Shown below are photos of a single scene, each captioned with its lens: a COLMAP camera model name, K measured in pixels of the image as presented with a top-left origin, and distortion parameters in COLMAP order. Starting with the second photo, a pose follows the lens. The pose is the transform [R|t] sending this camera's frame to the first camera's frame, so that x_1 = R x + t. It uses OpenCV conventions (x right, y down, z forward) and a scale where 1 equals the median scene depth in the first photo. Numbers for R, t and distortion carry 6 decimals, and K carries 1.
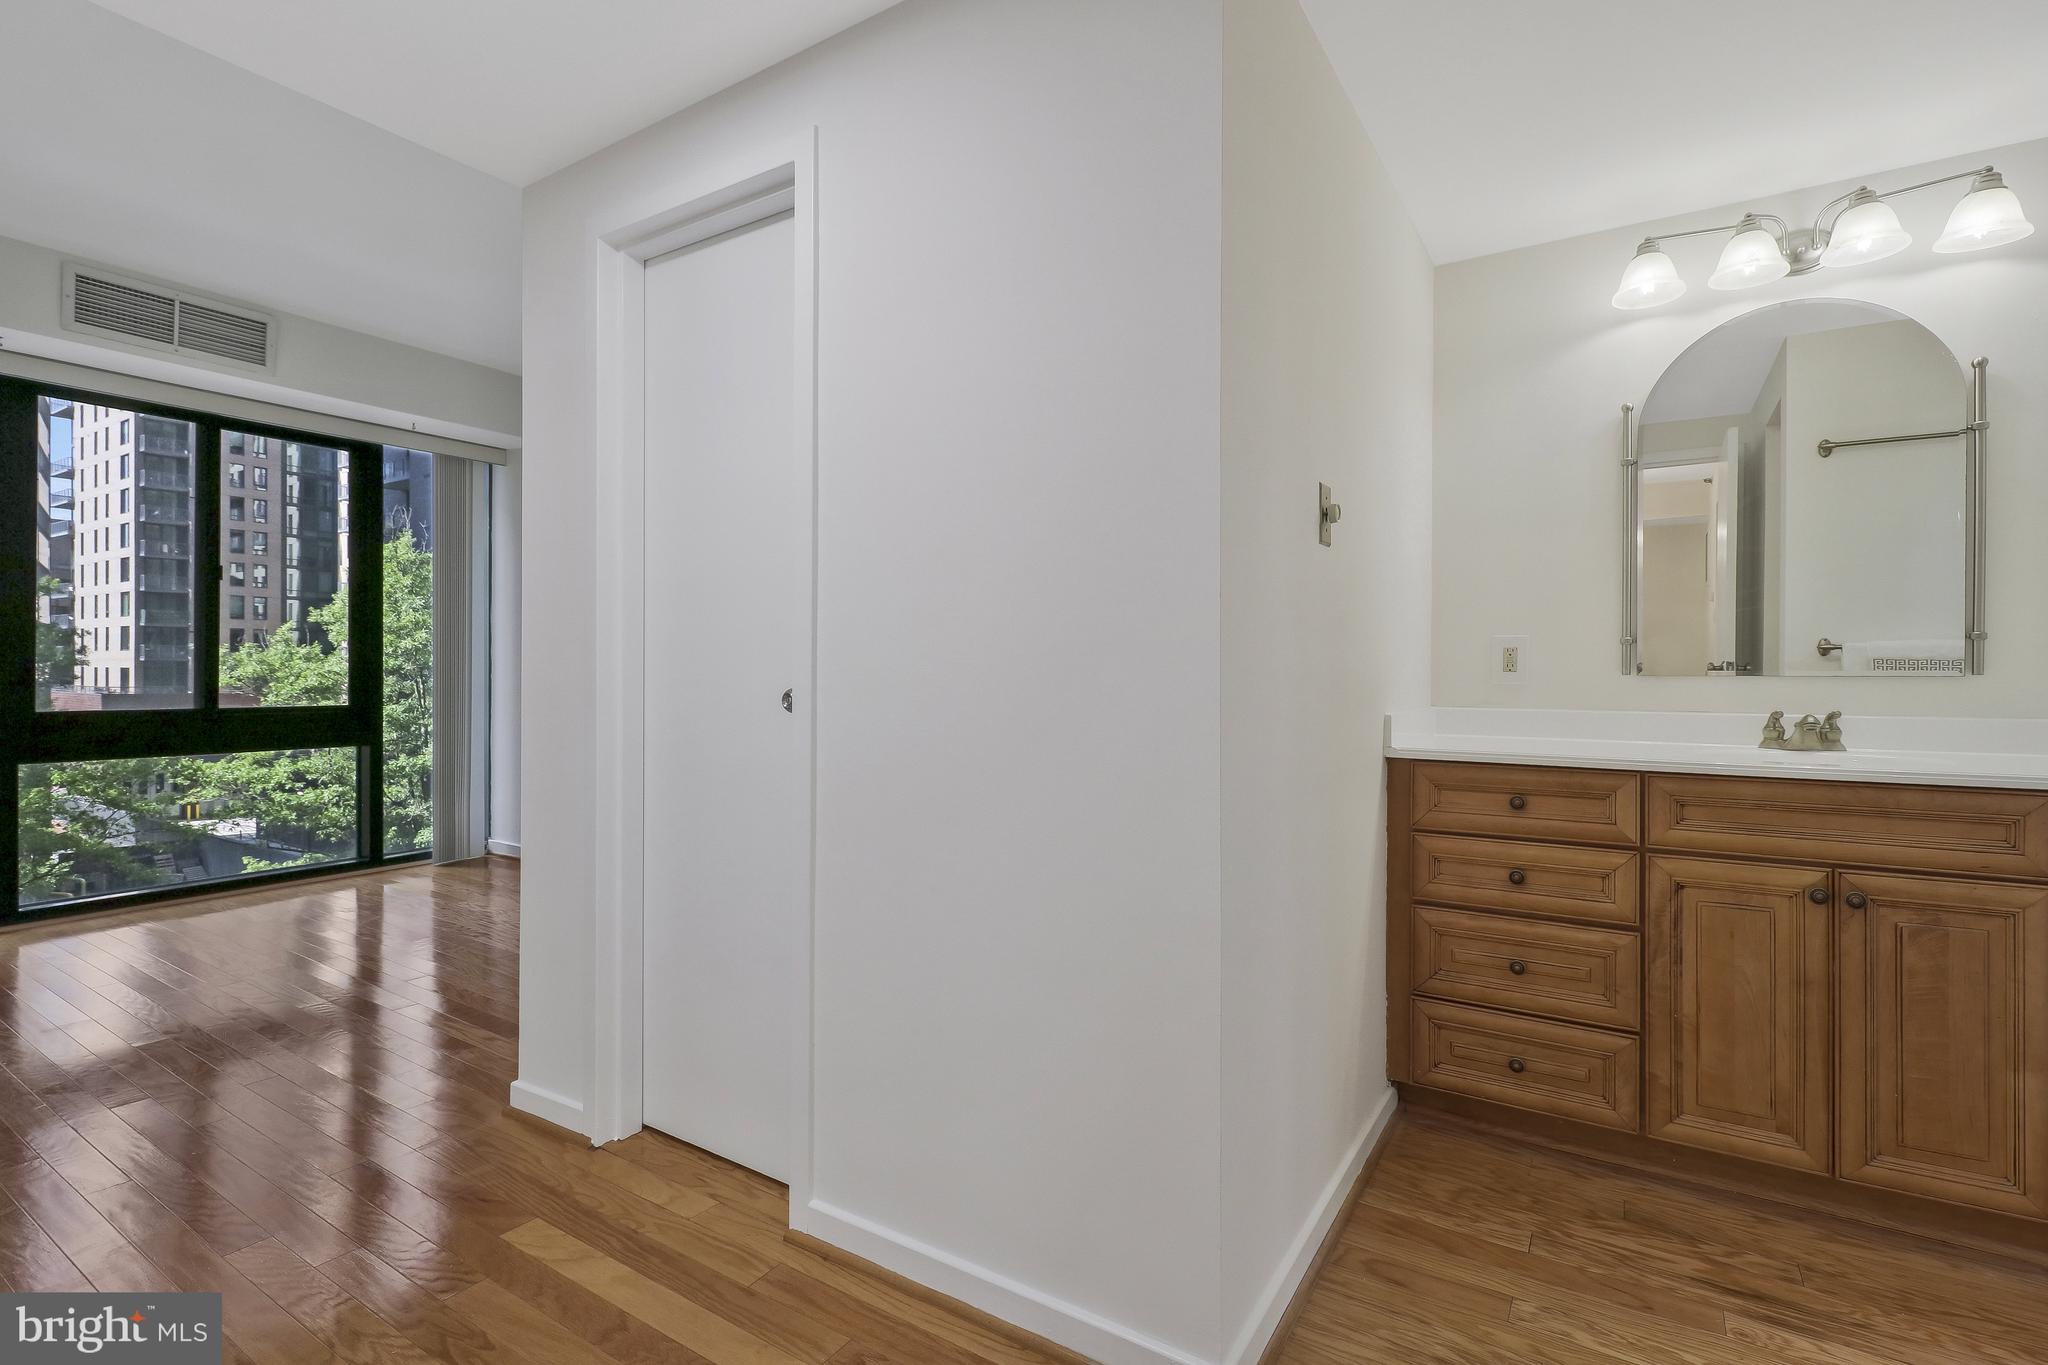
lens RADIAL K [[959.7, 0, 1020.6], [0, 959.7, 678.9], [0, 0, 1]] dist [0.007613, -0.000093]
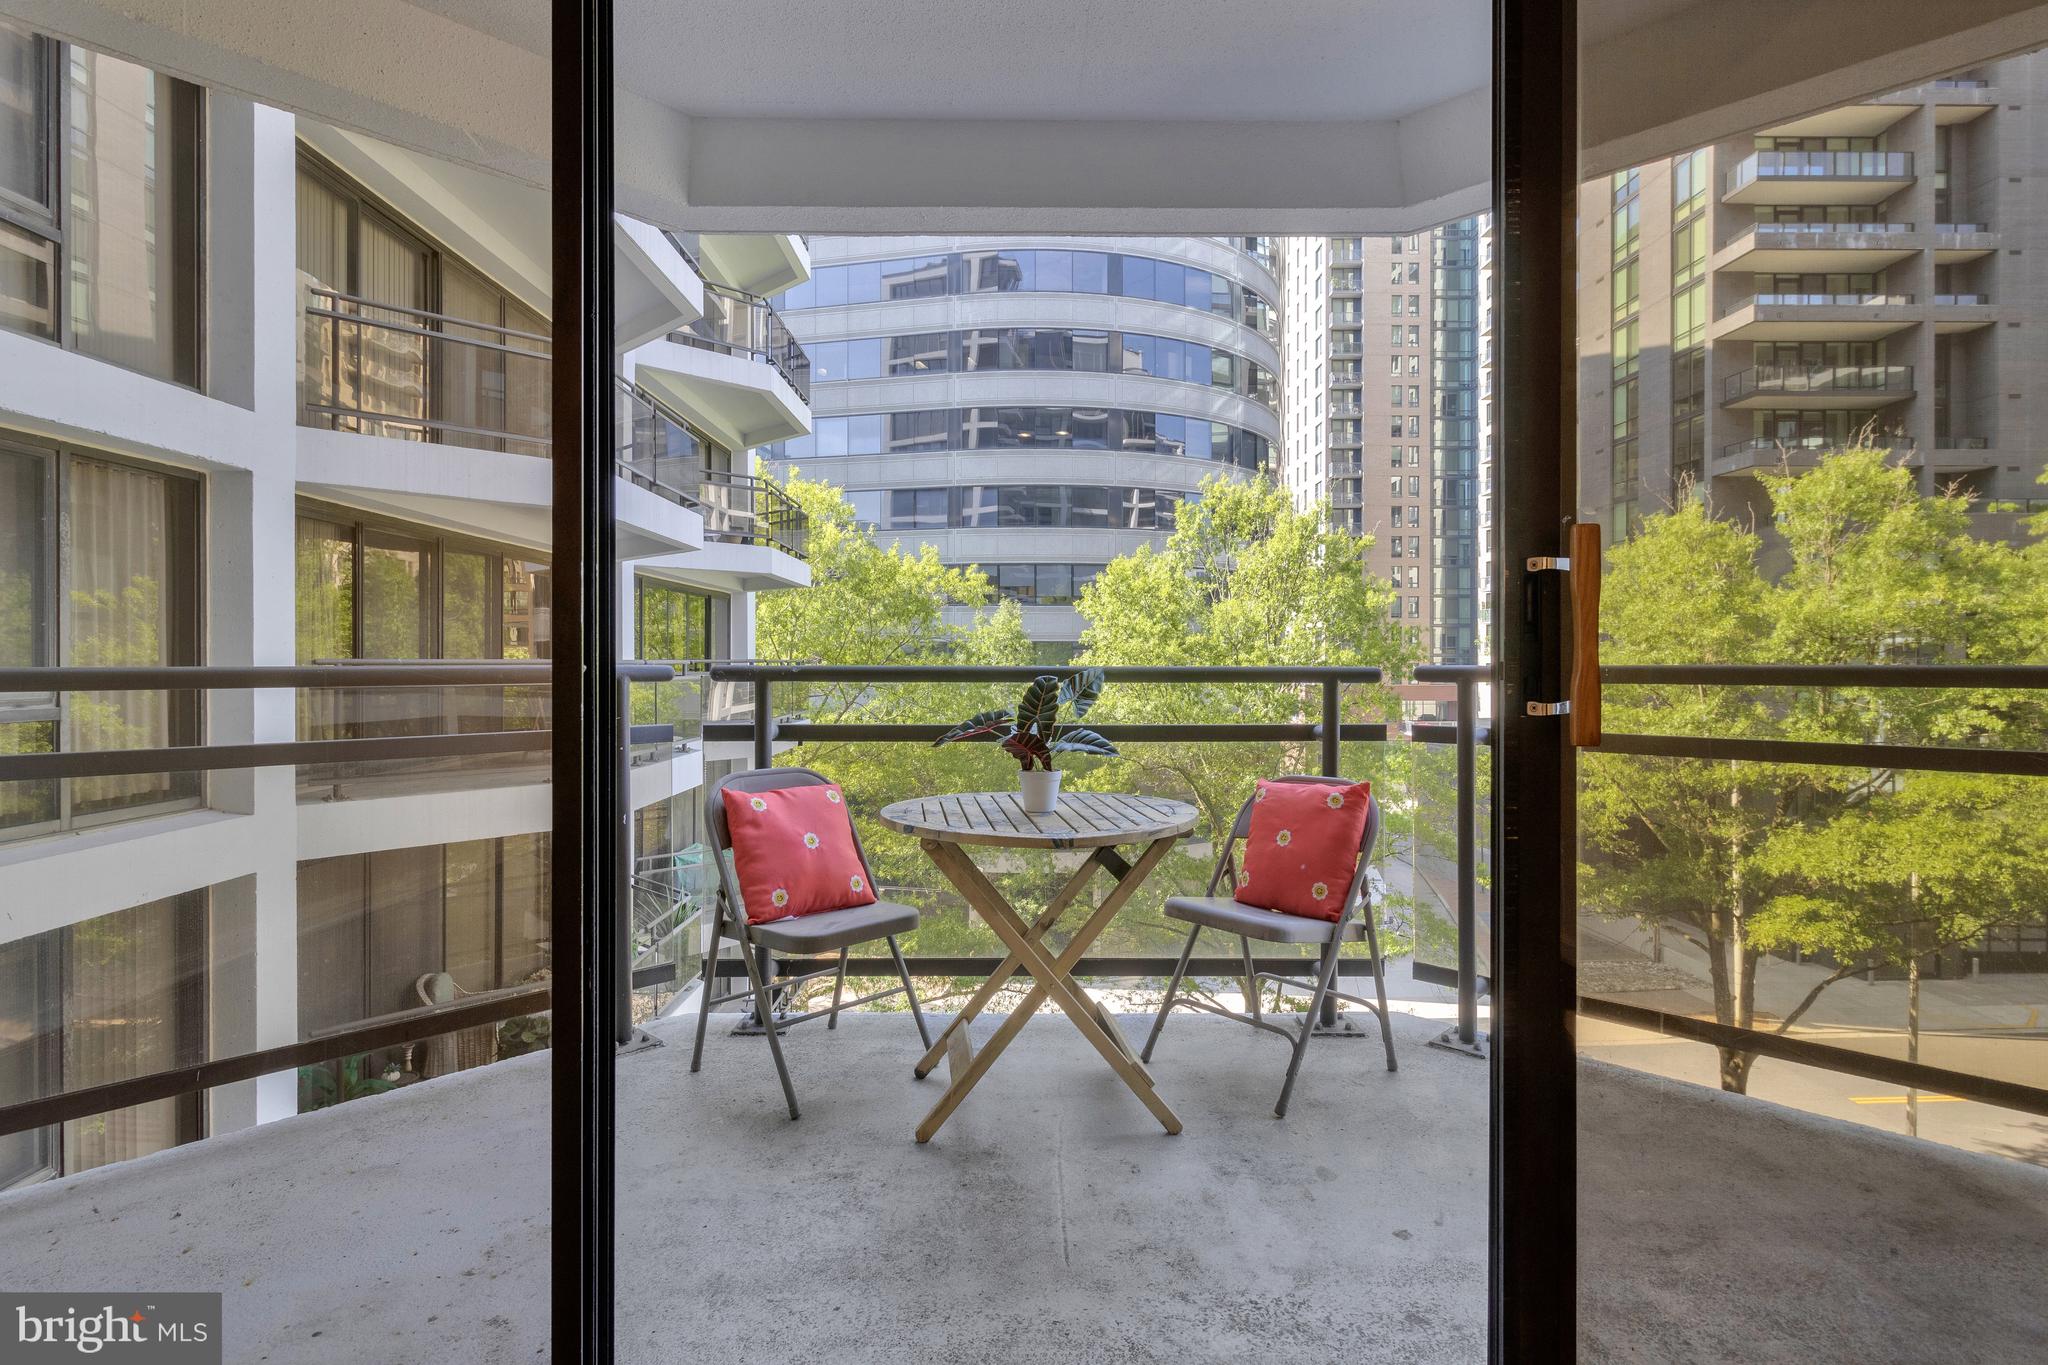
lens RADIAL K [[1049.6, 0, 1020.0], [0, 1049.6, 671.5], [0, 0, 1]] dist [0.003288, -0.002075]
pose [[0.546667, -0.000541, -0.837350, -0.179019], [-0.000616, 0.999999, -0.001048, -0.000493], [0.837350, 0.001088, 0.546666, -0.010234]]
